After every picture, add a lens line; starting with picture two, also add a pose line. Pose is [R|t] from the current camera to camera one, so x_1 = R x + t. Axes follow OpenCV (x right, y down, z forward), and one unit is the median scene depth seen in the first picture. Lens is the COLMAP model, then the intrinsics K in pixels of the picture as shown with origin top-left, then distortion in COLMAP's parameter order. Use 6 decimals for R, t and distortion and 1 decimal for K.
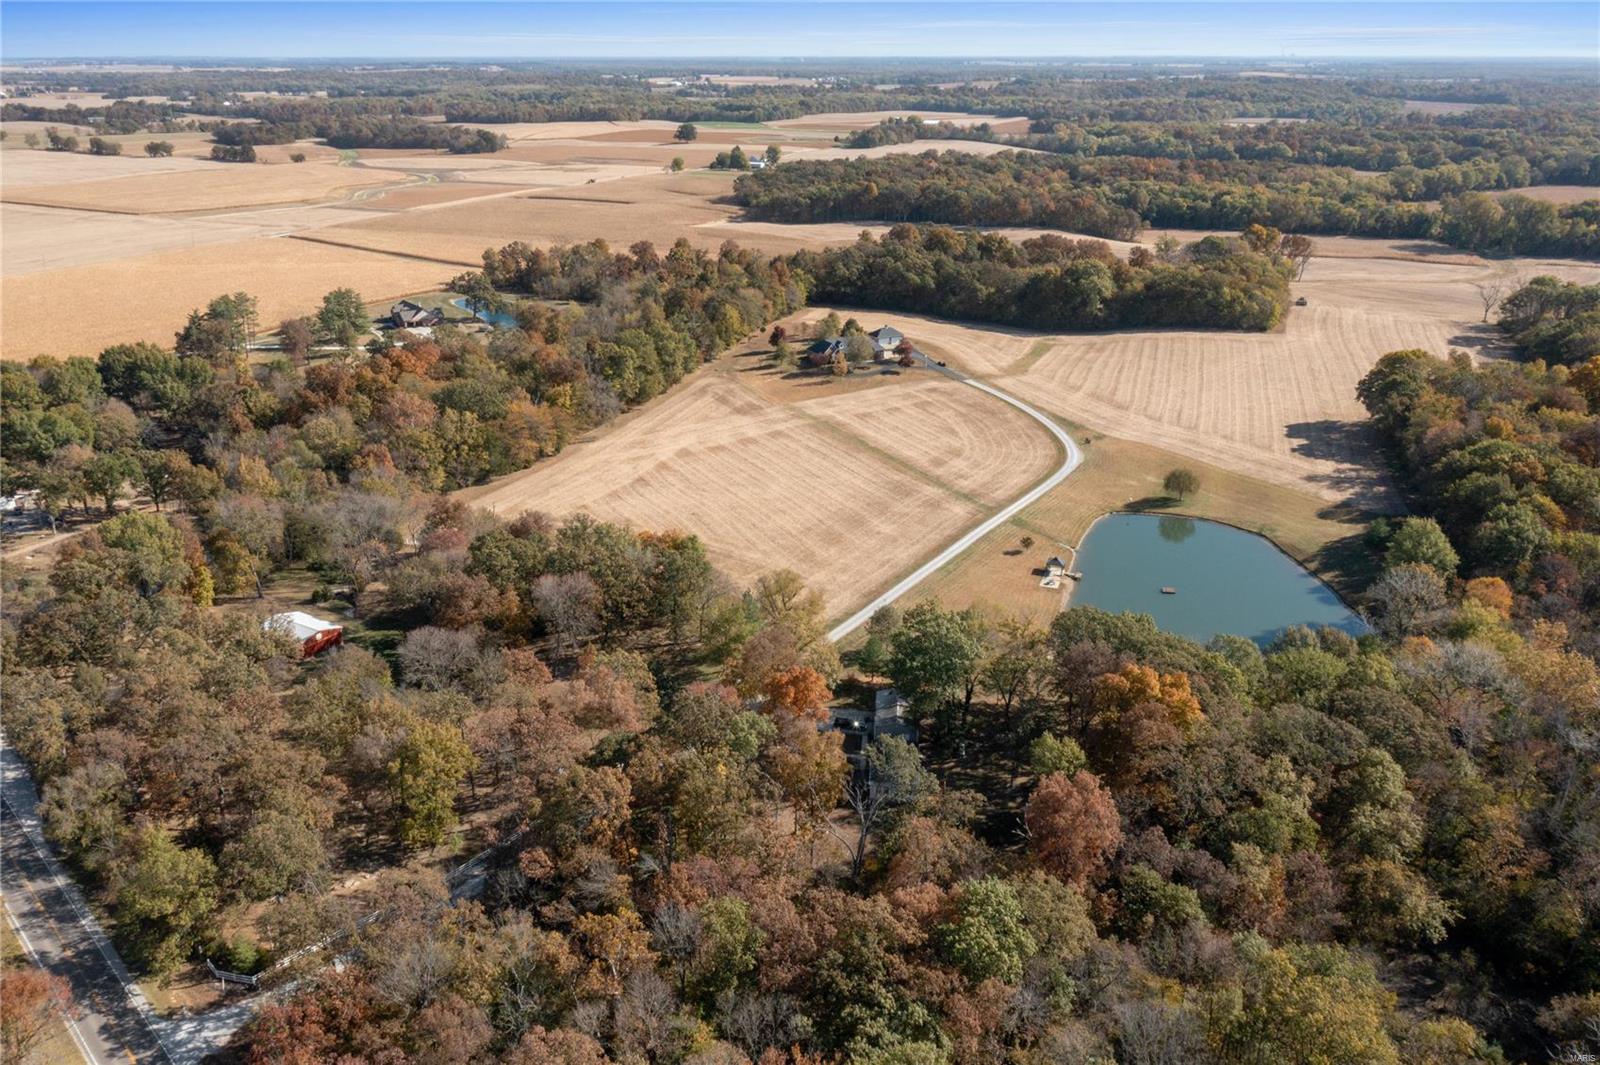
lens RADIAL K [[1273.7, 0, 752.5], [0, 1273.7, 534.9], [0, 0, 1]] dist [-0.008336, 0.001836]
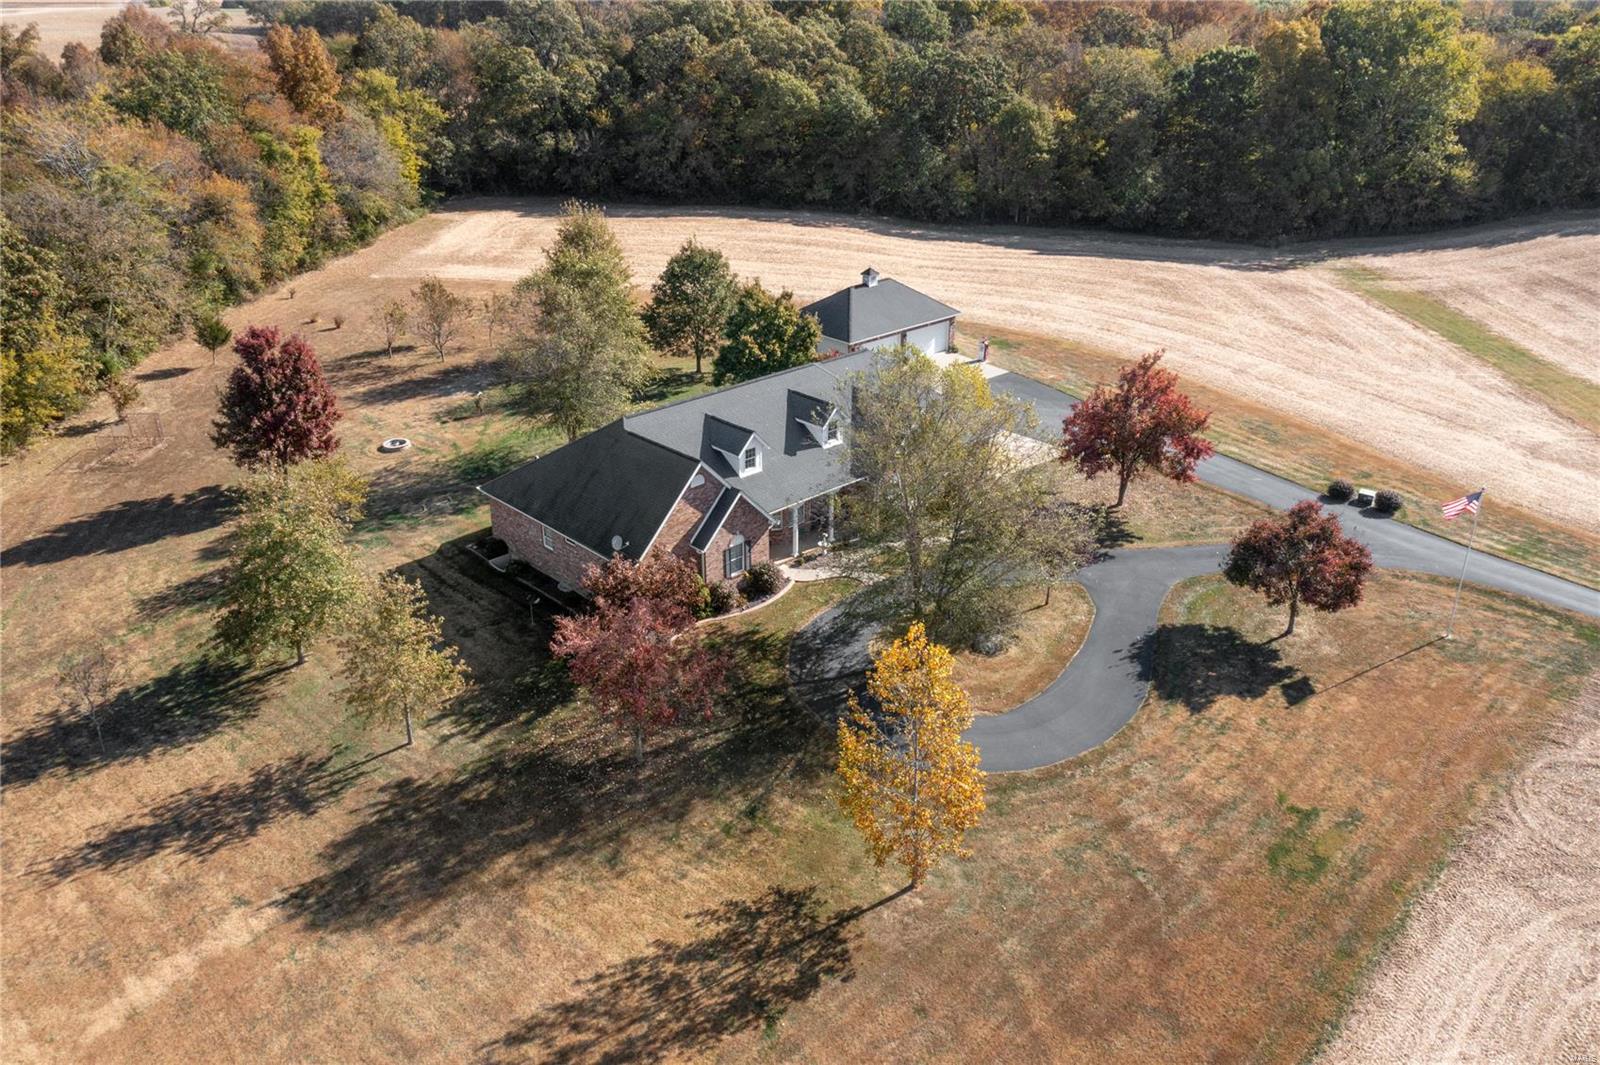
lens RADIAL K [[1260.5, 0, 809.6], [0, 1260.5, 536.3], [0, 0, 1]] dist [-0.028601, -0.000516]
pose [[0.940761, -0.138436, 0.309523, 0.028029], [0.116281, 0.989220, 0.089009, -0.129146], [-0.318508, -0.047745, 0.946717, 0.743154]]
